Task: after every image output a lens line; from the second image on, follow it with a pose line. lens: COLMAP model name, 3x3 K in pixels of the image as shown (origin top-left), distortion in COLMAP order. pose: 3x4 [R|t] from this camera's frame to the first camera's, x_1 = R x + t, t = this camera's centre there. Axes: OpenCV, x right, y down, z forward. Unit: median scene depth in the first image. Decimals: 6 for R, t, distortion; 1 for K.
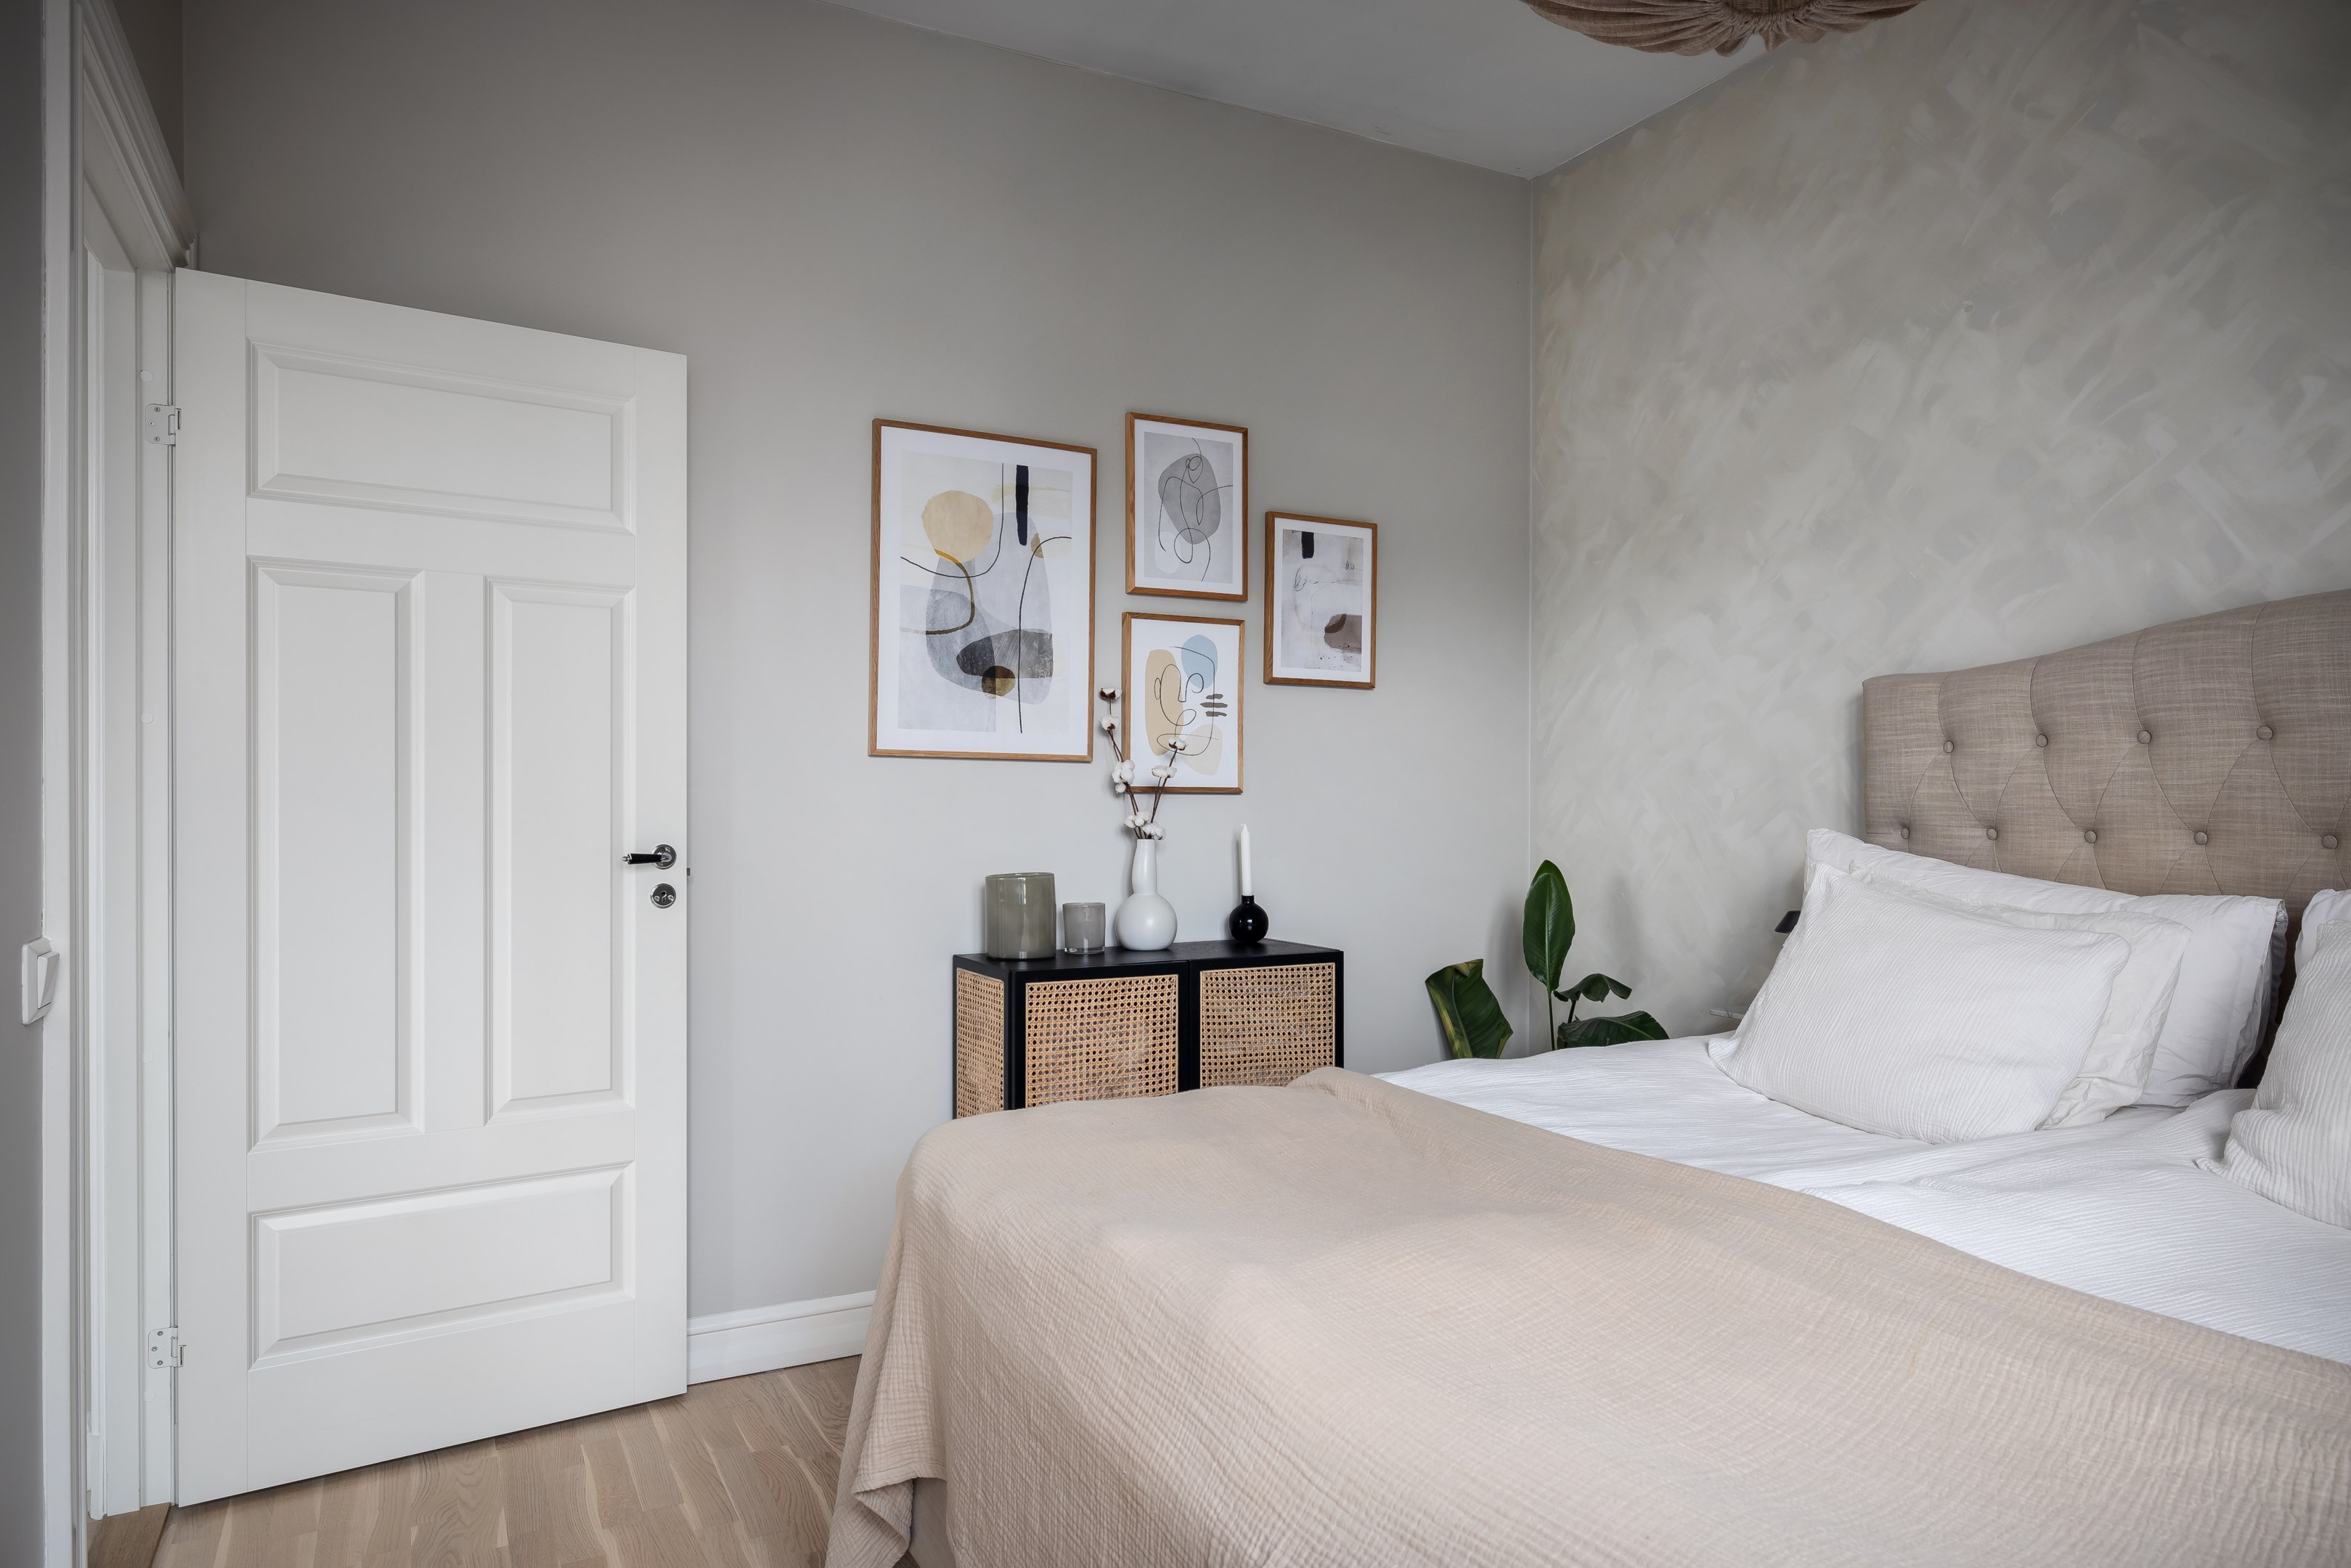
lens RADIAL K [[1437.3, 0, 1177.4], [0, 1437.3, 790.9], [0, 0, 1]] dist [-0.002361, 0.000386]
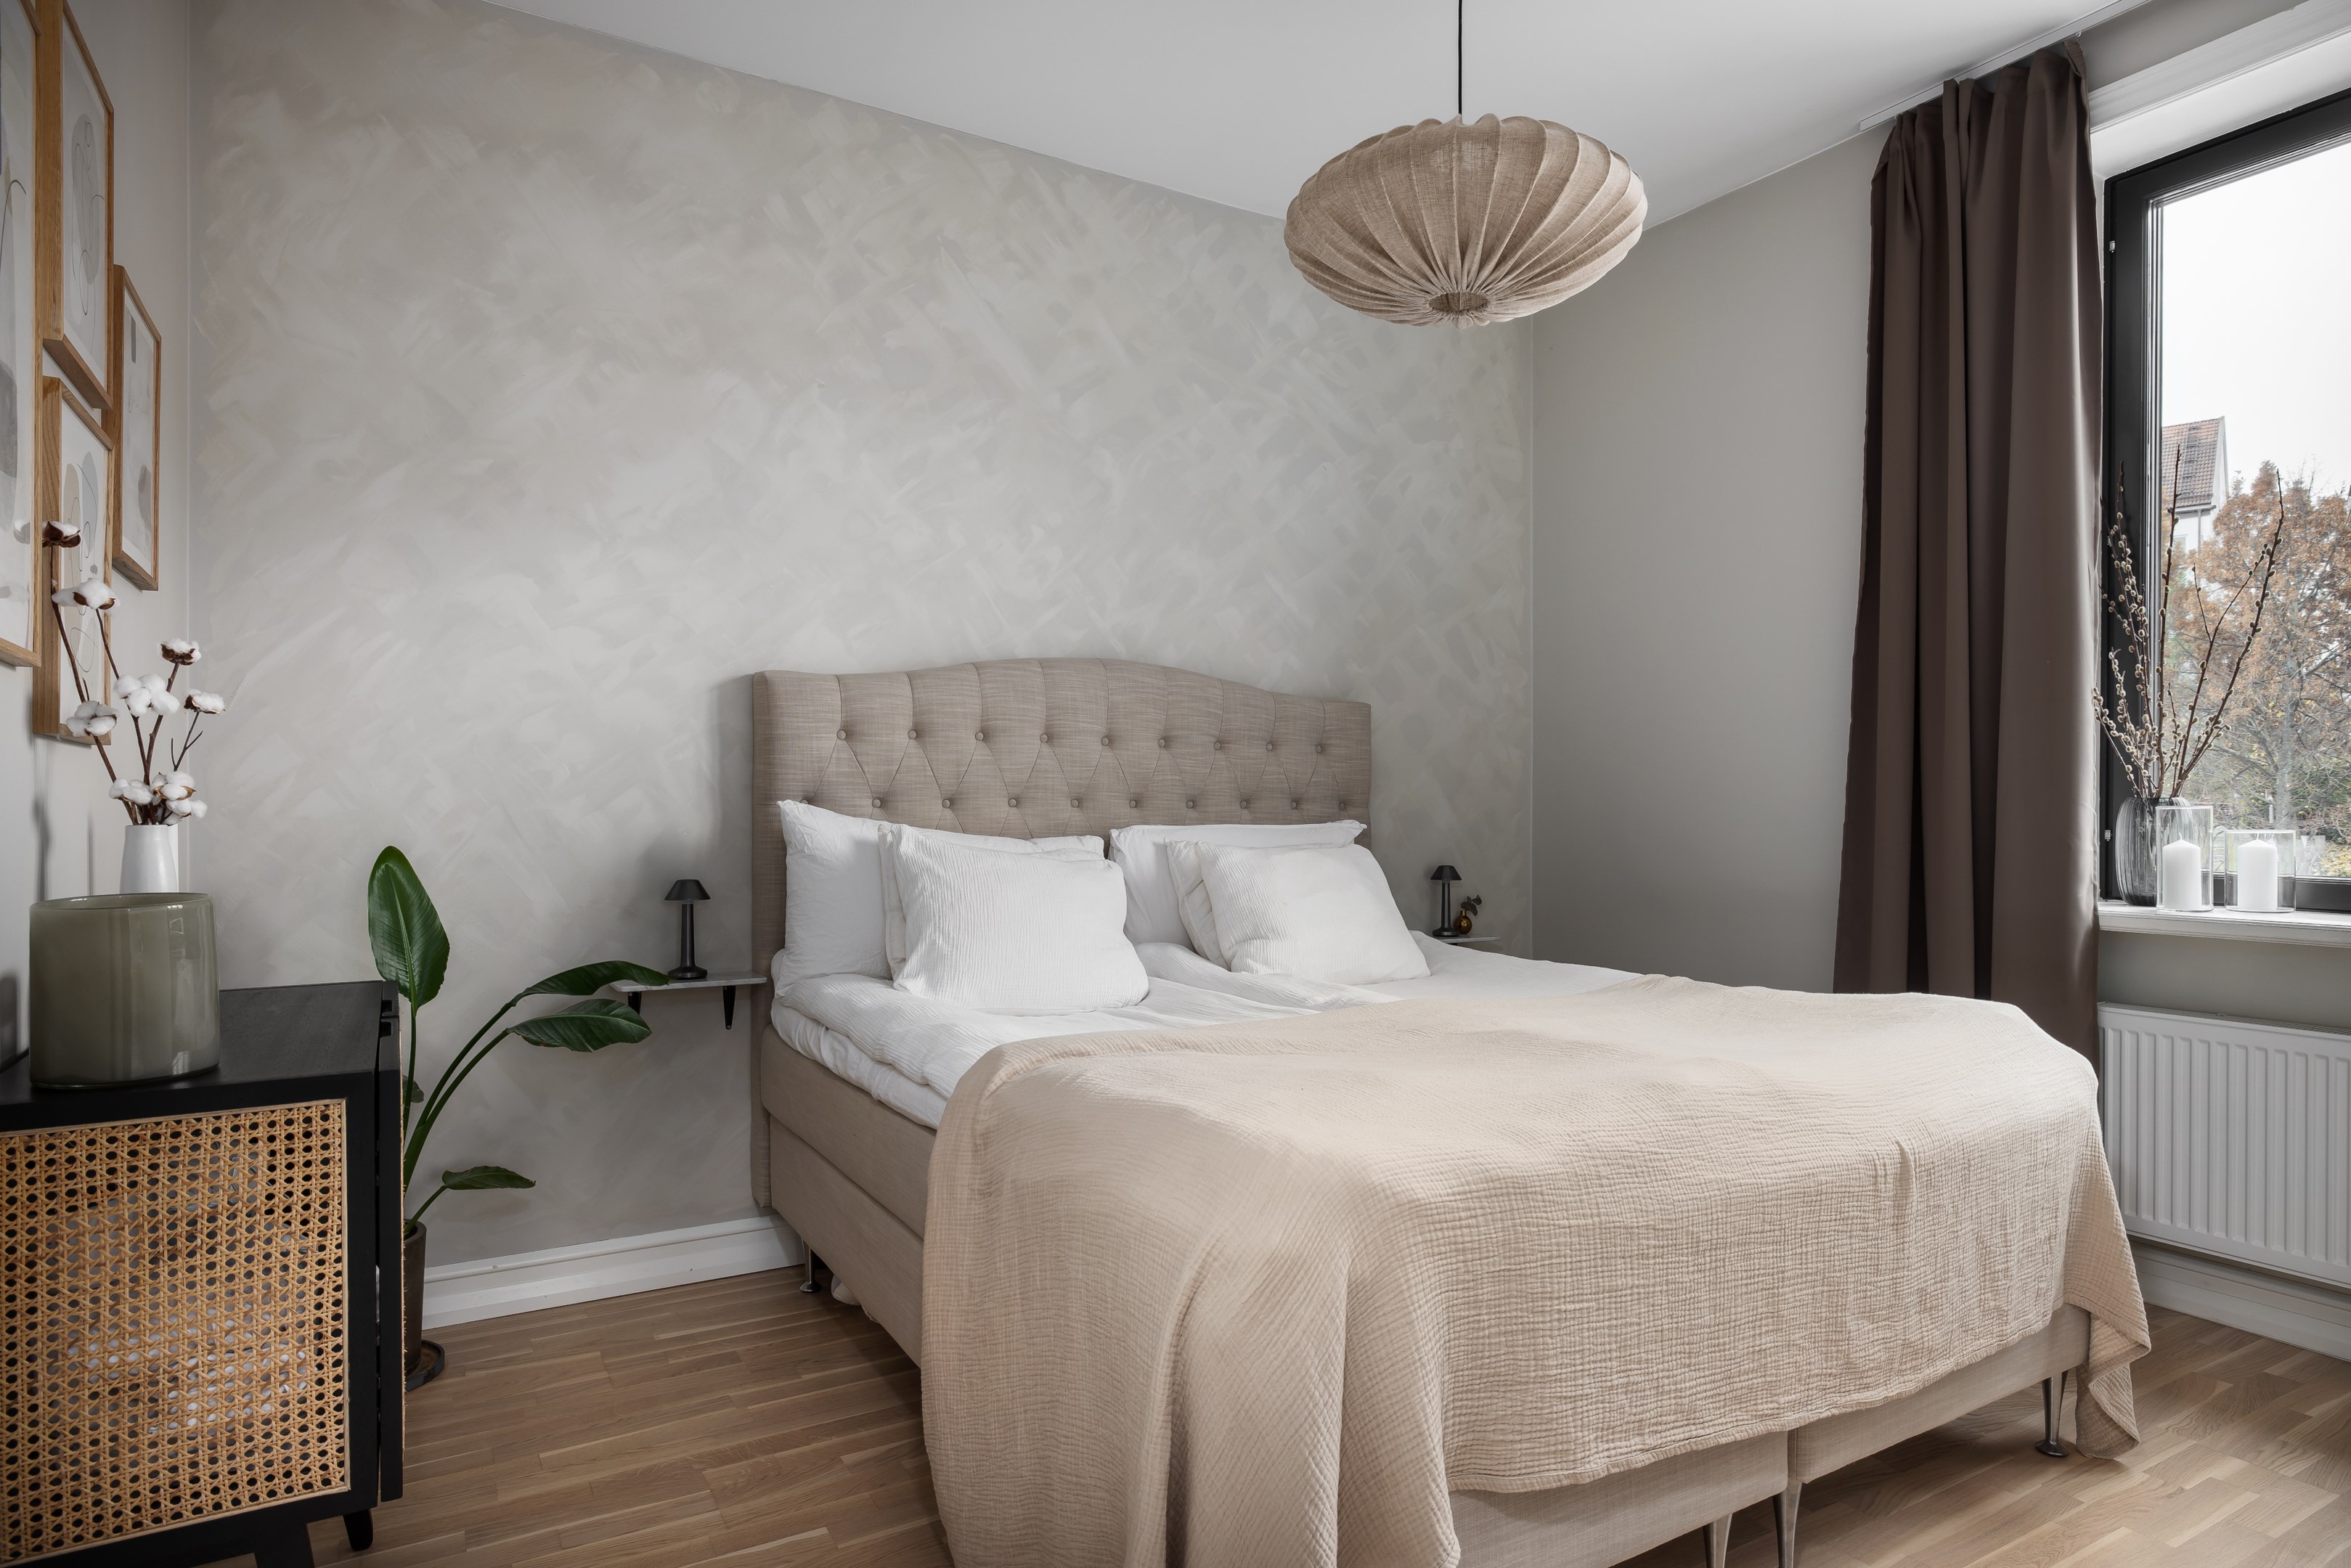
lens RADIAL K [[1306.7, 0, 1183.9], [0, 1306.7, 792.7], [0, 0, 1]] dist [0.006569, -0.003667]
pose [[-0.041086, 0.008962, 0.999115, -0.603031], [-0.004665, 0.999947, -0.009161, 0.028451], [-0.999145, -0.005037, -0.041042, 0.731327]]
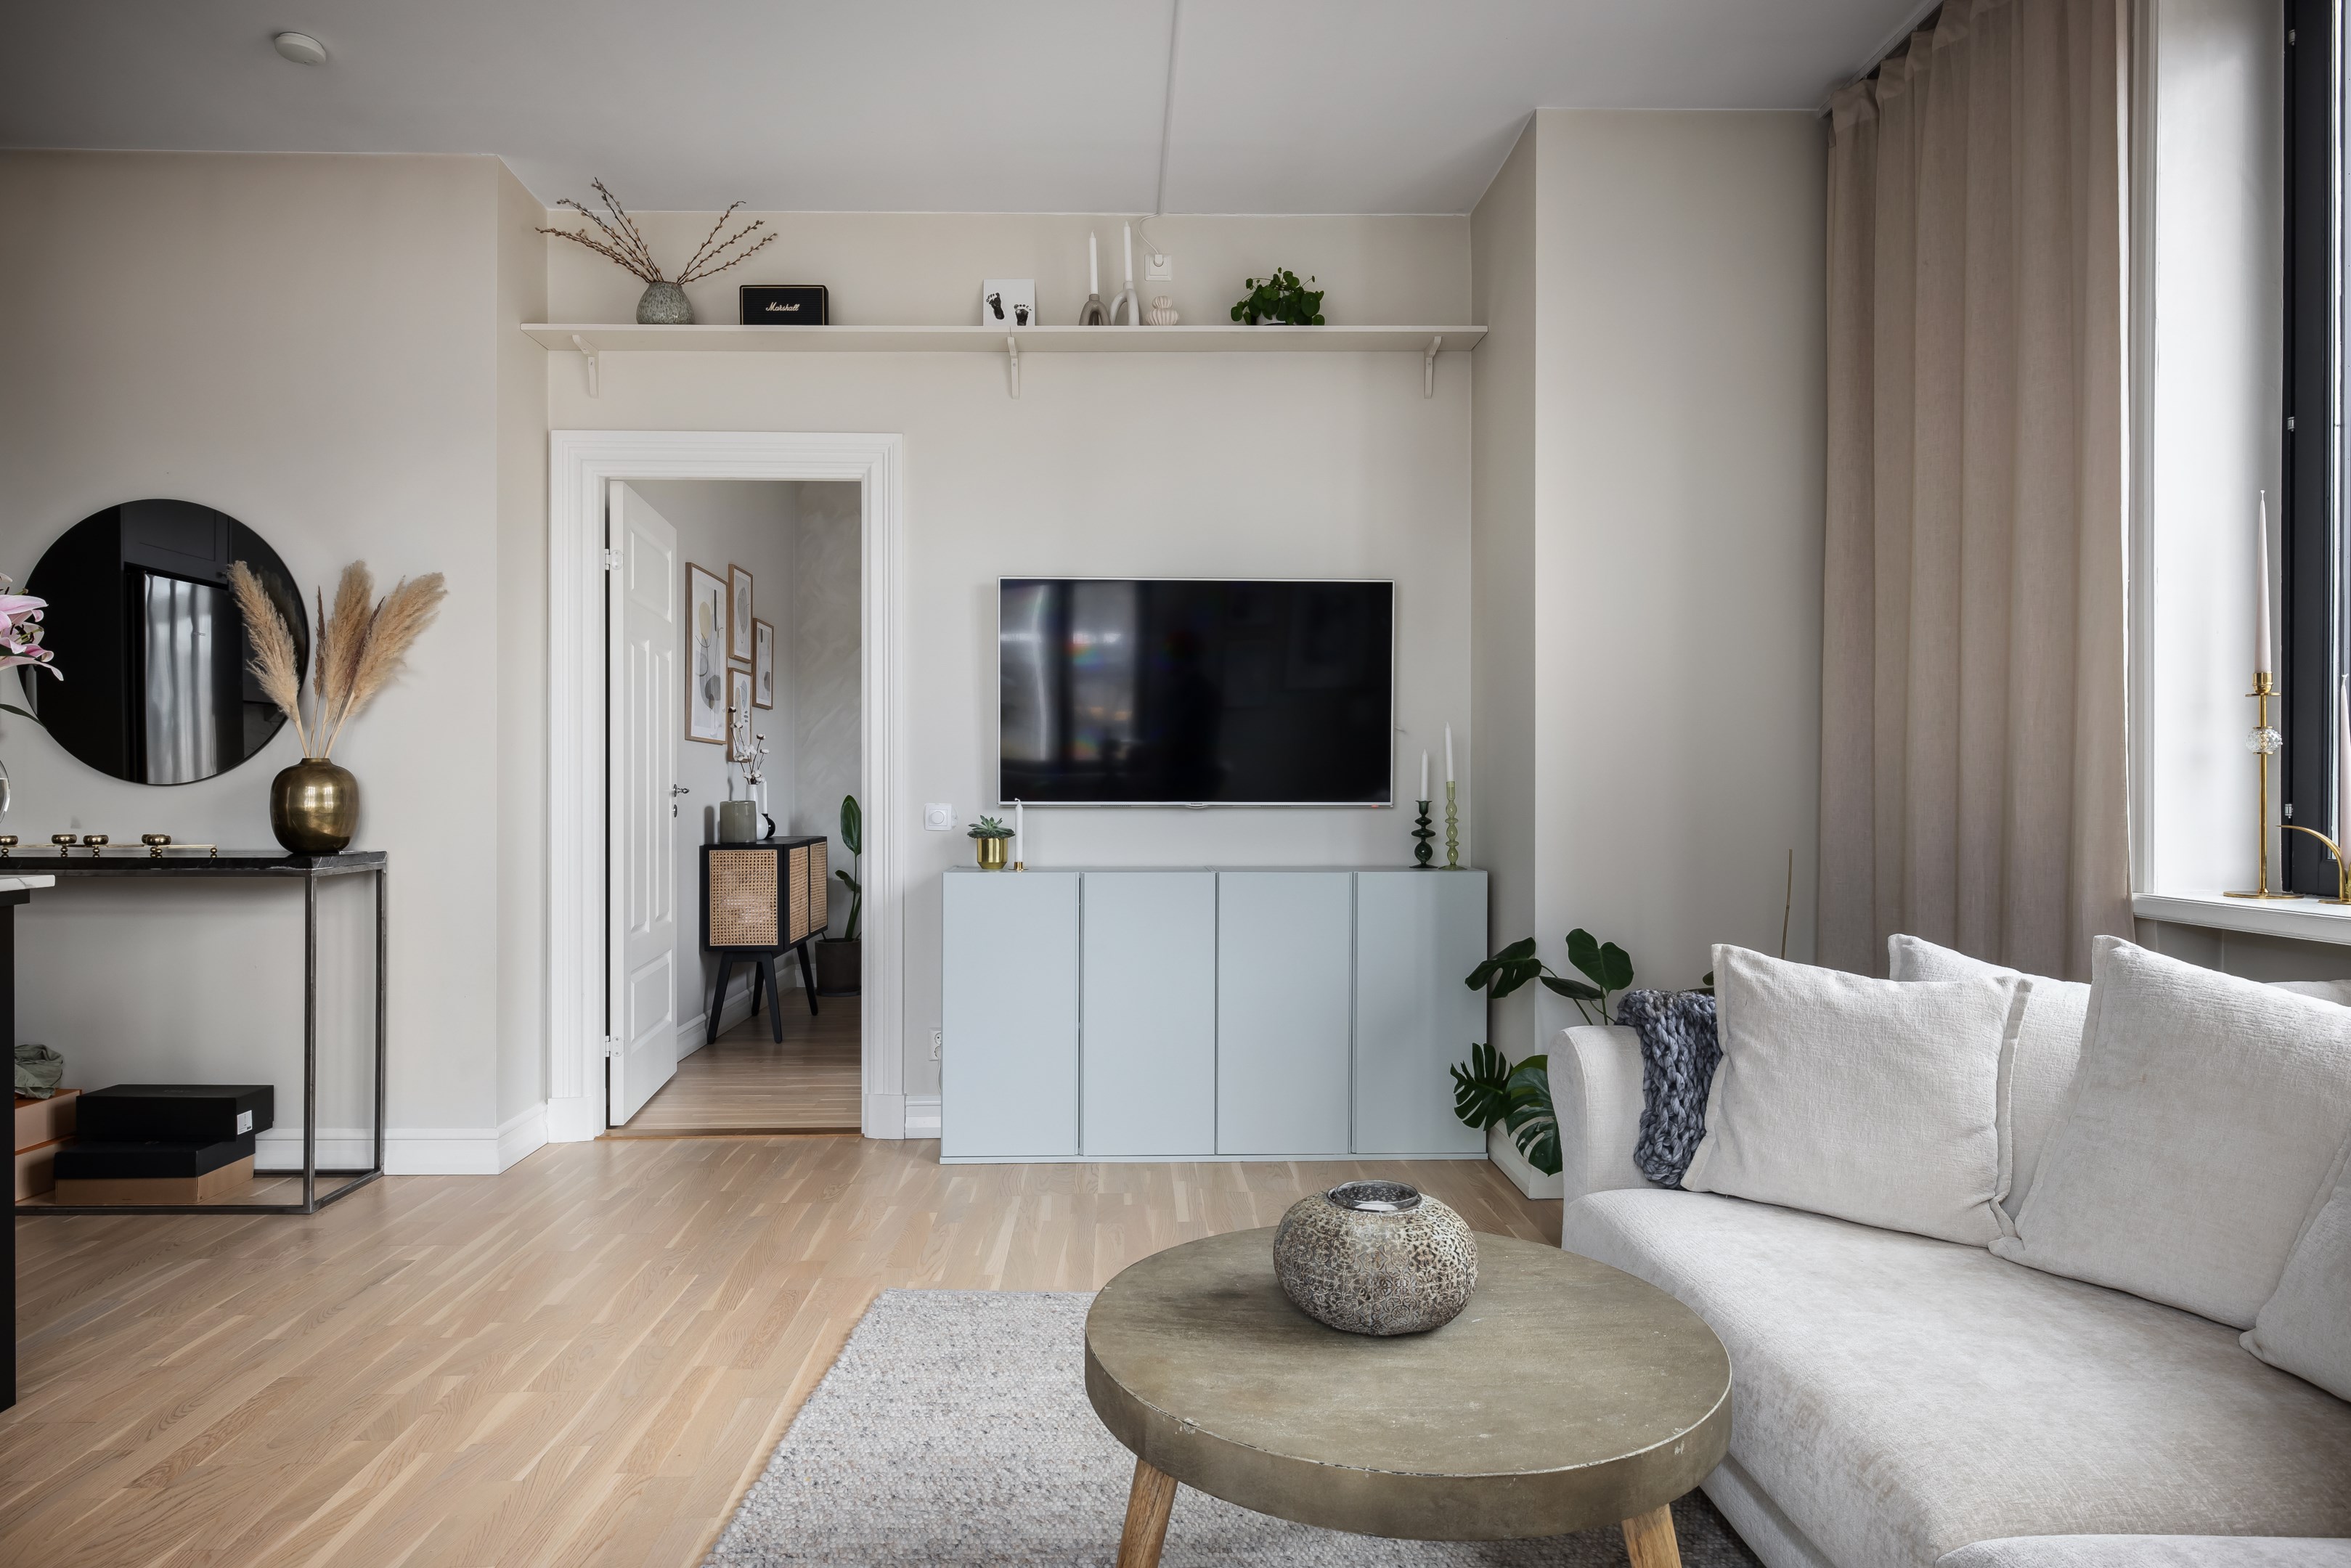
lens RADIAL K [[1306.7, 0, 1165.1], [0, 1306.7, 782.9], [0, 0, 1]] dist [0.006569, -0.003667]
pose [[0.433078, -0.000670, 0.901356, -1.616663], [-0.009785, 0.999937, 0.005445, 0.018196], [-0.901303, -0.011178, 0.433044, -0.343720]]
